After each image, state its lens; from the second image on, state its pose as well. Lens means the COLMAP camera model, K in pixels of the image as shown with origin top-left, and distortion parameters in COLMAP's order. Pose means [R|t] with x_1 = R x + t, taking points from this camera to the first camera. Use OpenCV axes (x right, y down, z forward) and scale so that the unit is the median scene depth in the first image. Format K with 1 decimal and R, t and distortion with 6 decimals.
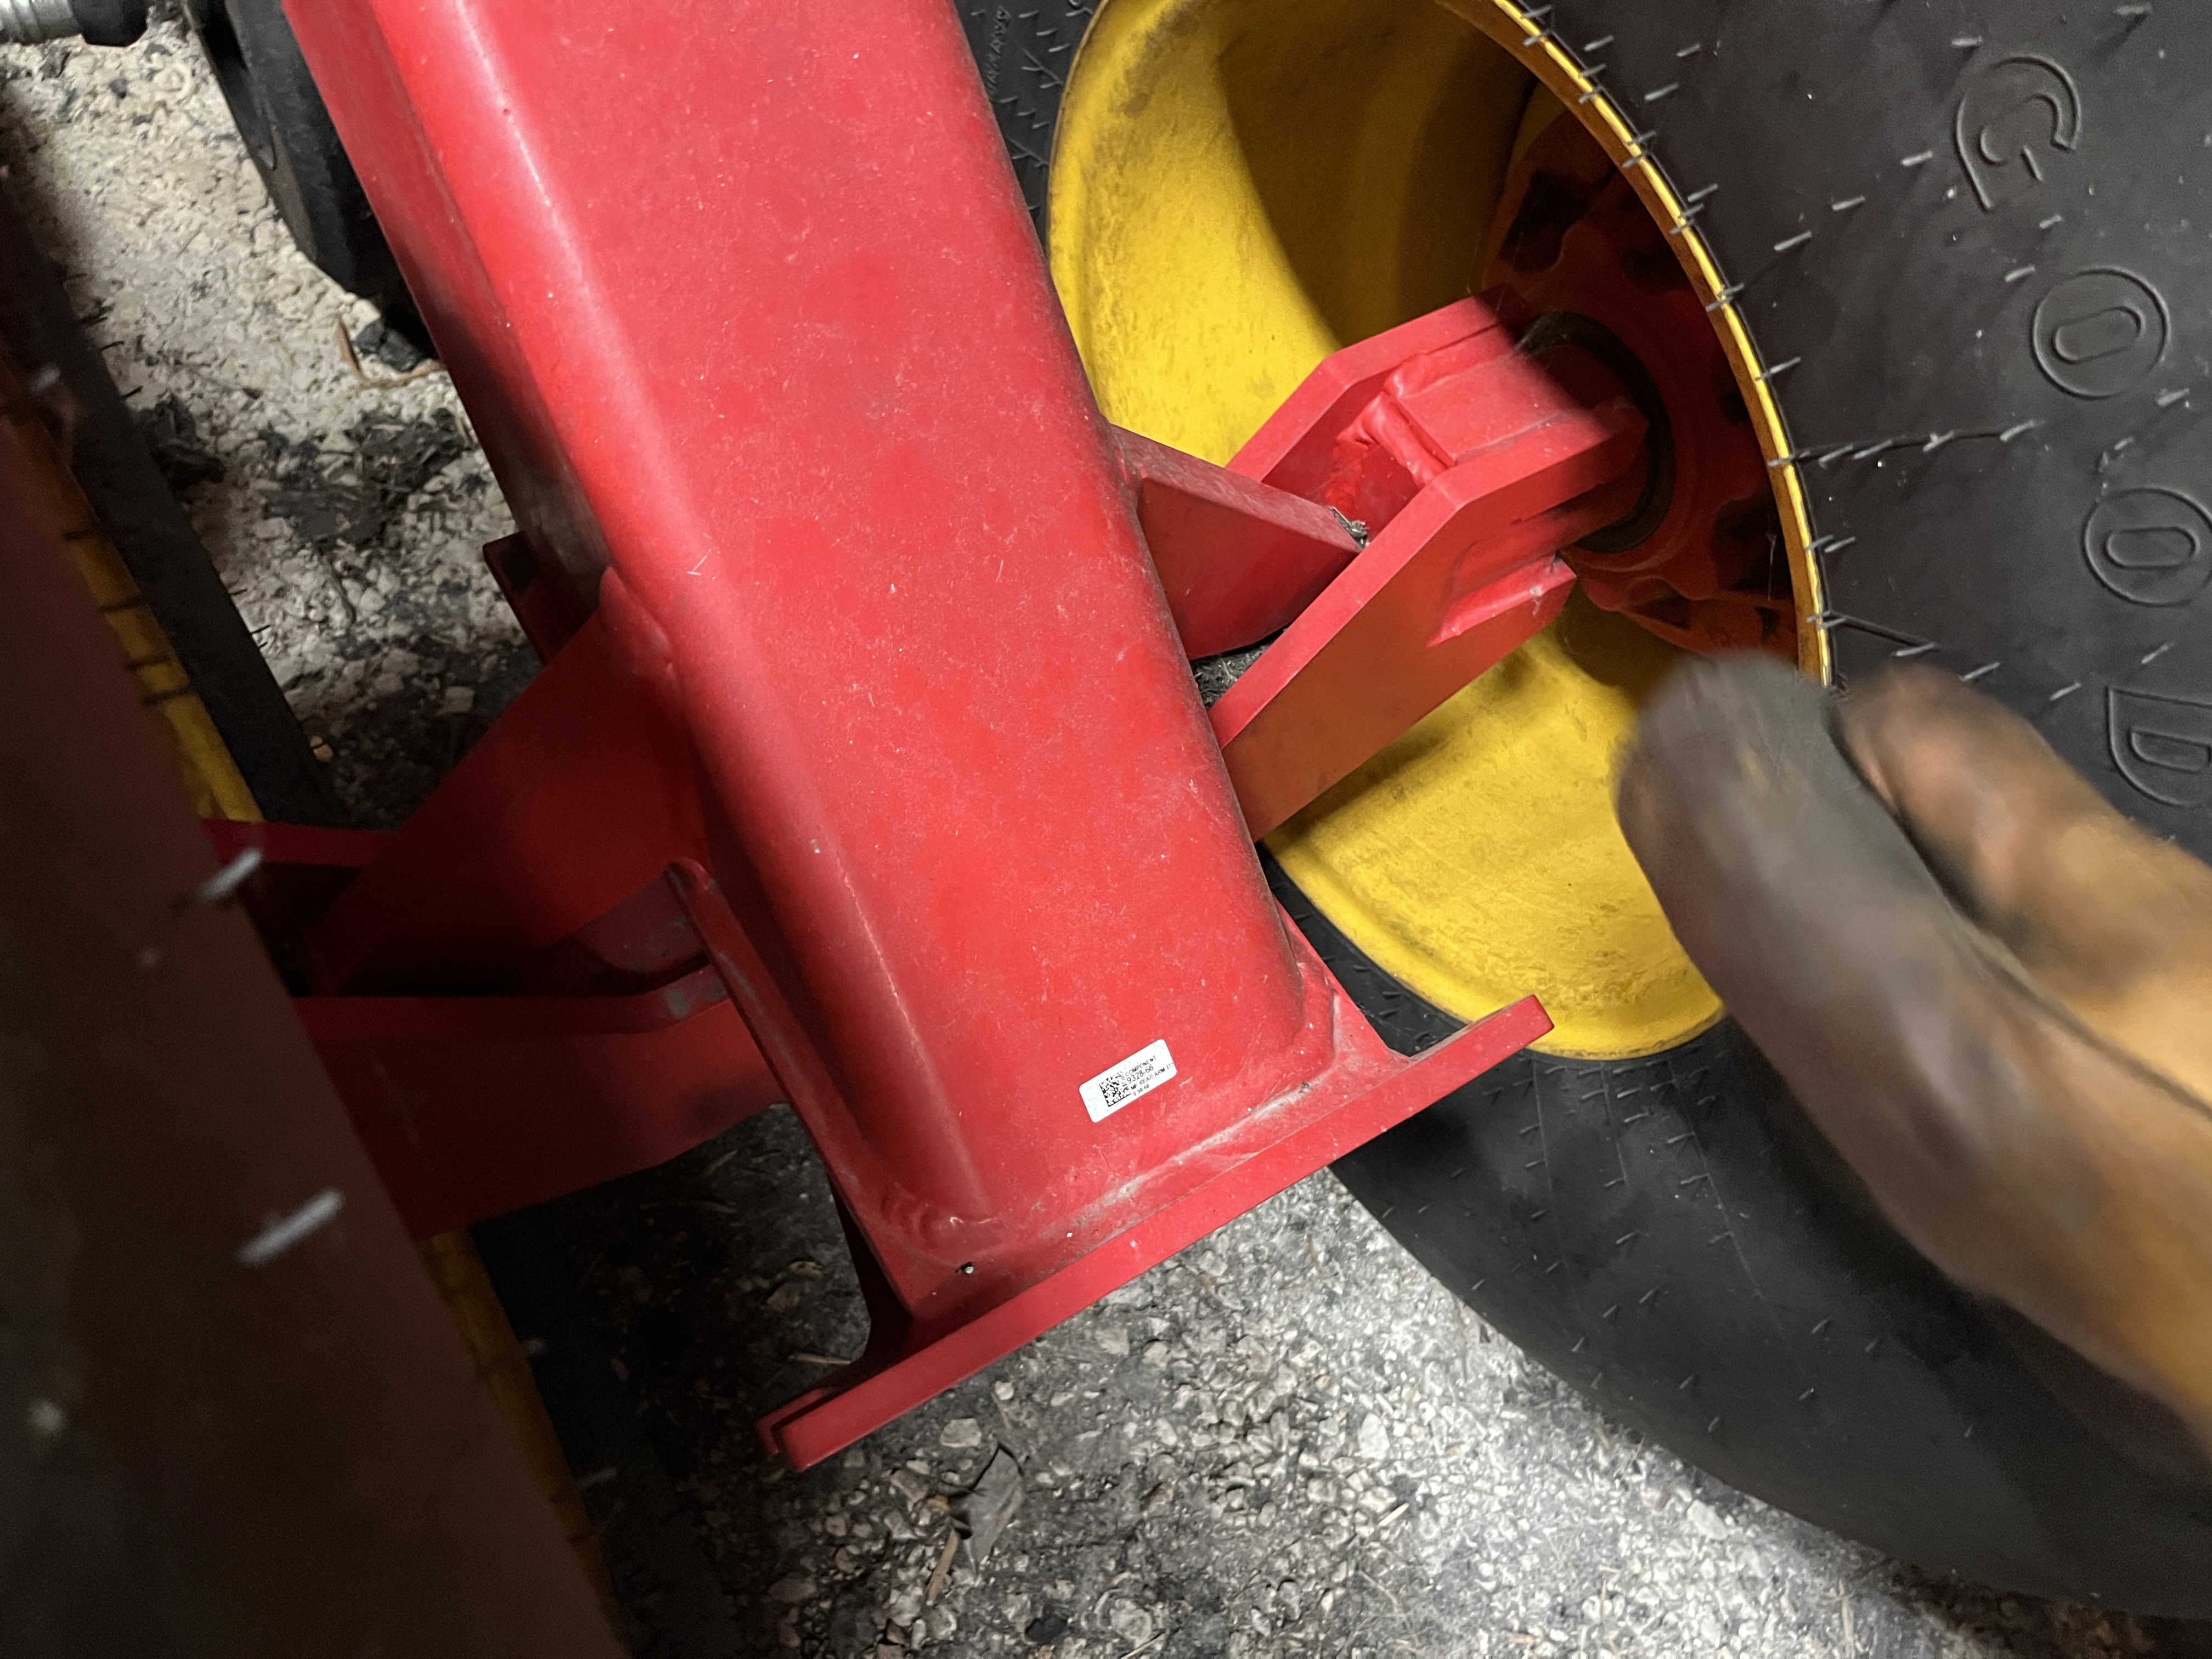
lens RADIAL K [[1625.7, 0, 984.6], [0, 1625.7, 845.1], [0, 0, 1]] dist [0.060916, -0.069935]
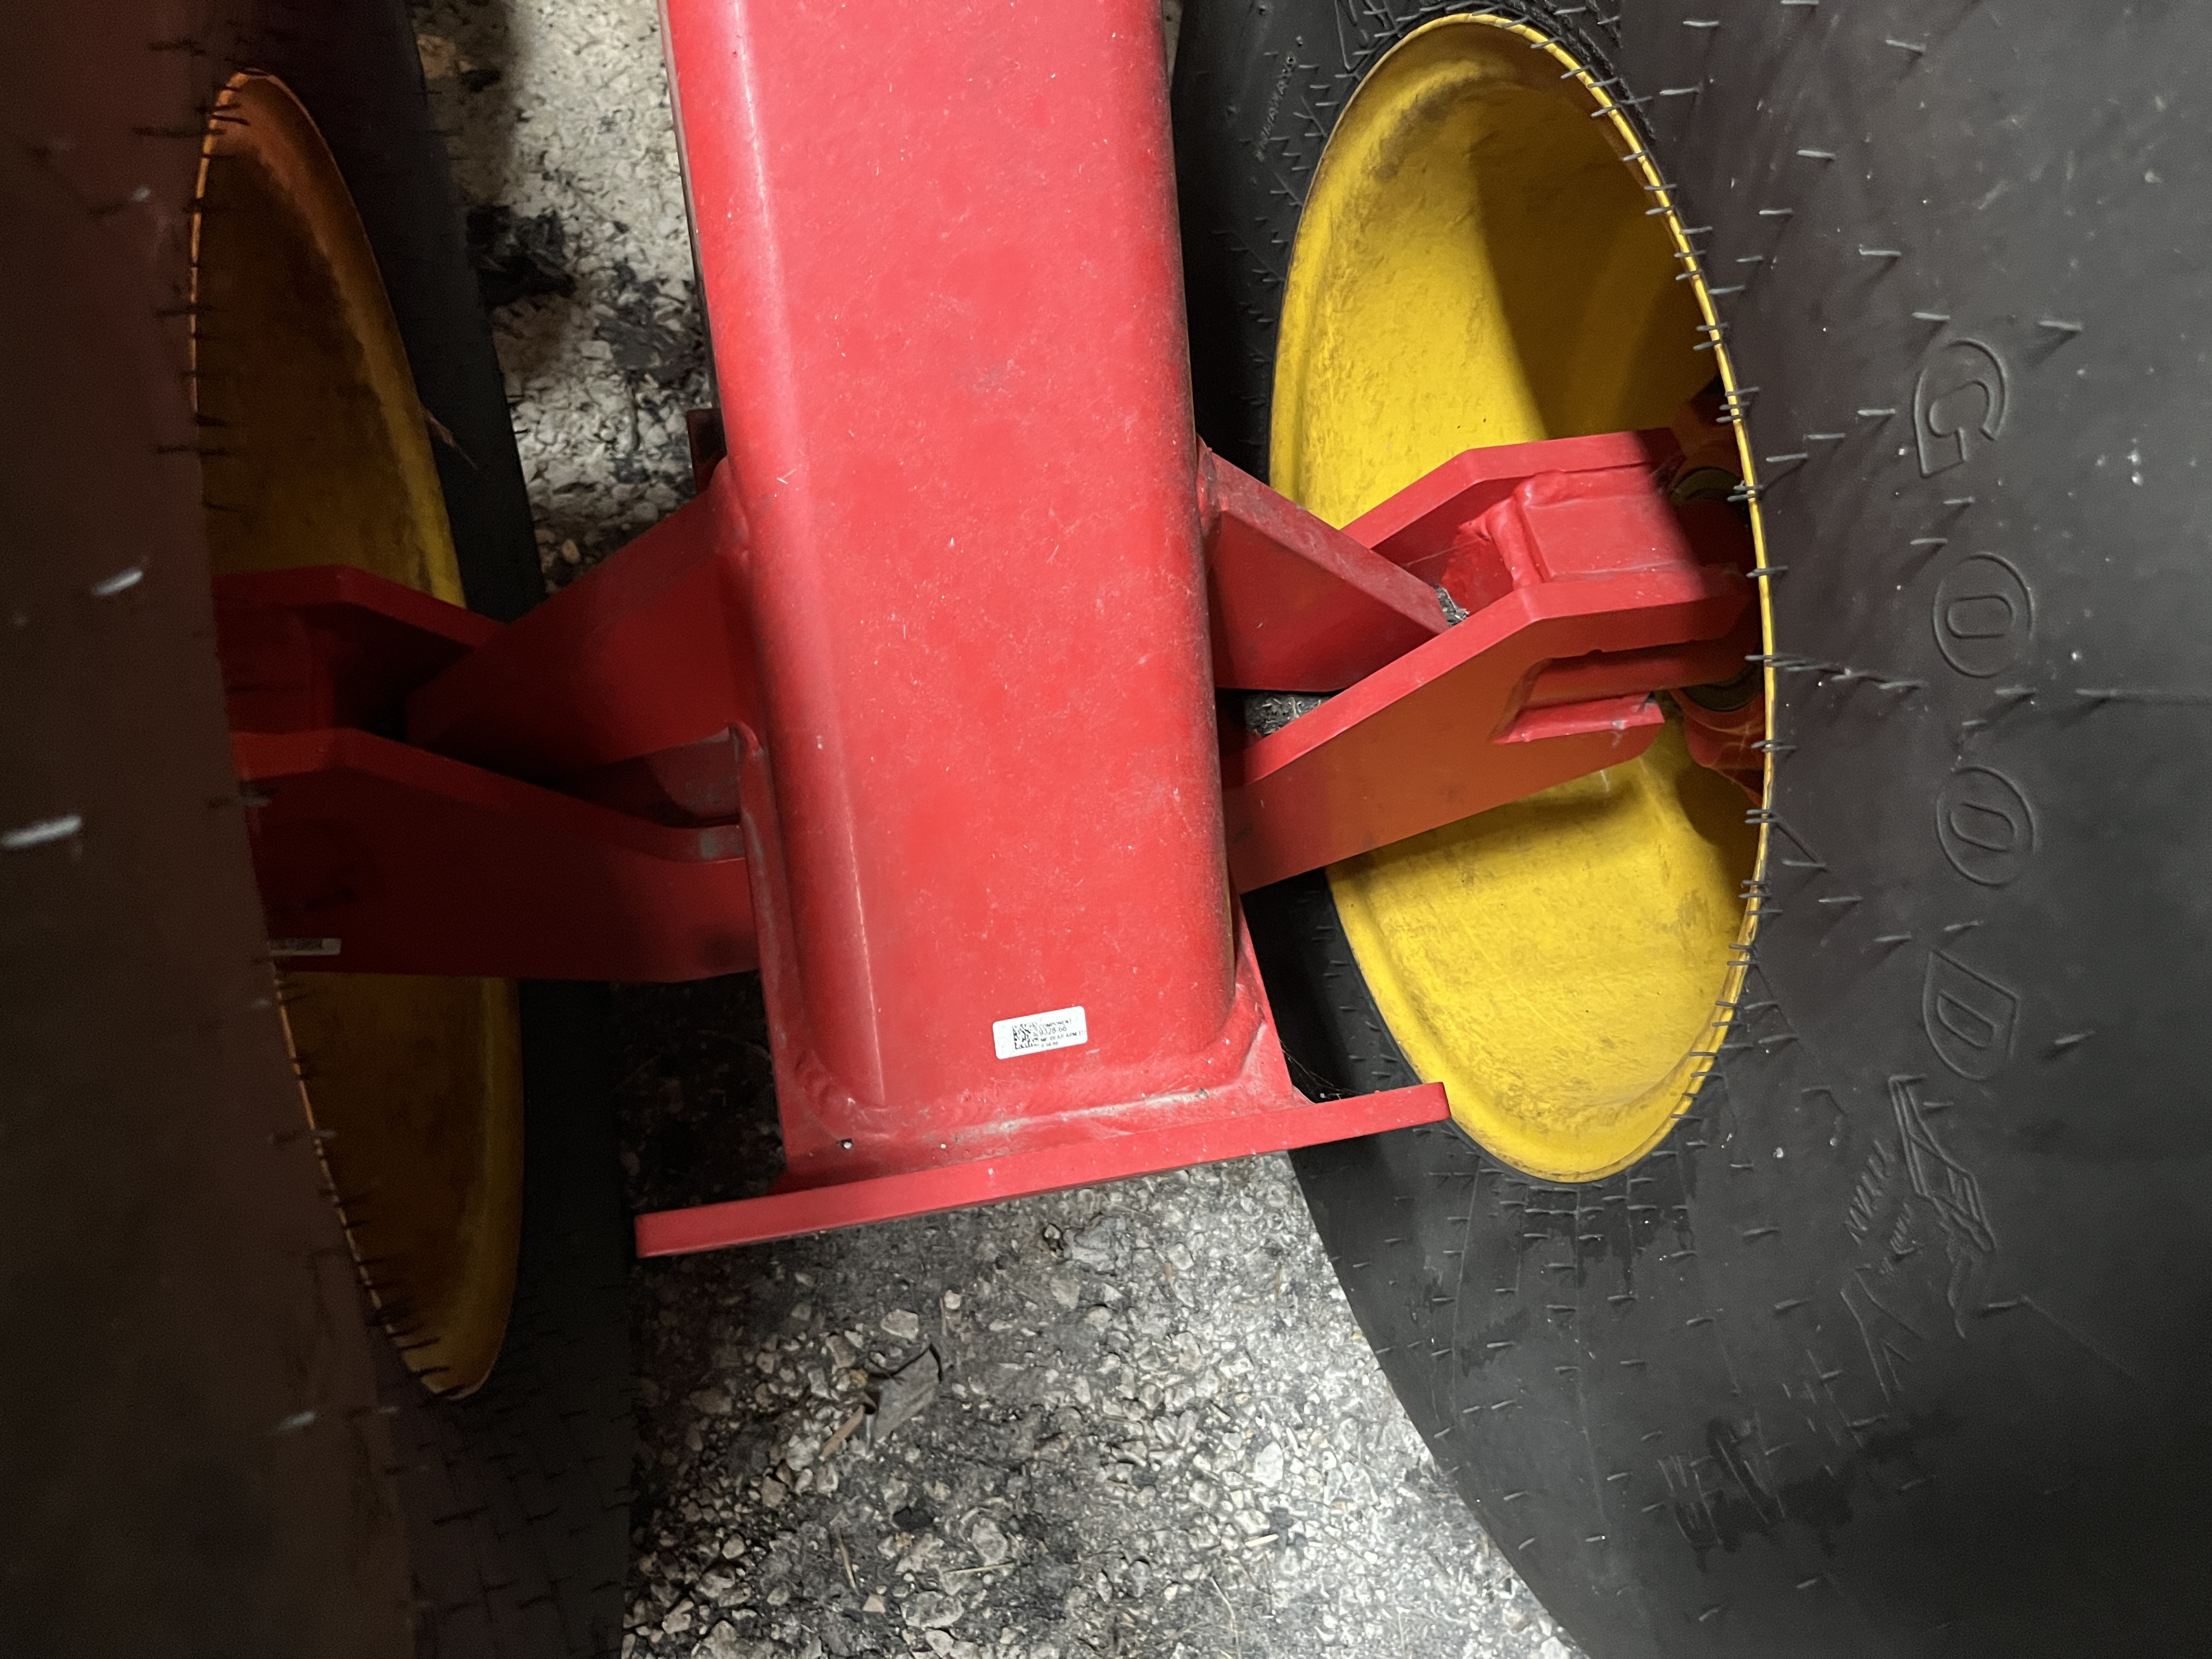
lens RADIAL K [[1679.2, 0, 1106.0], [0, 1679.2, 829.5], [0, 0, 1]] dist [0.067853, -0.099741]
pose [[0.941745, 0.300092, -0.151856, 0.183137], [-0.299126, 0.953751, 0.029716, -0.023184], [0.153751, 0.017439, 0.987956, -0.081182]]
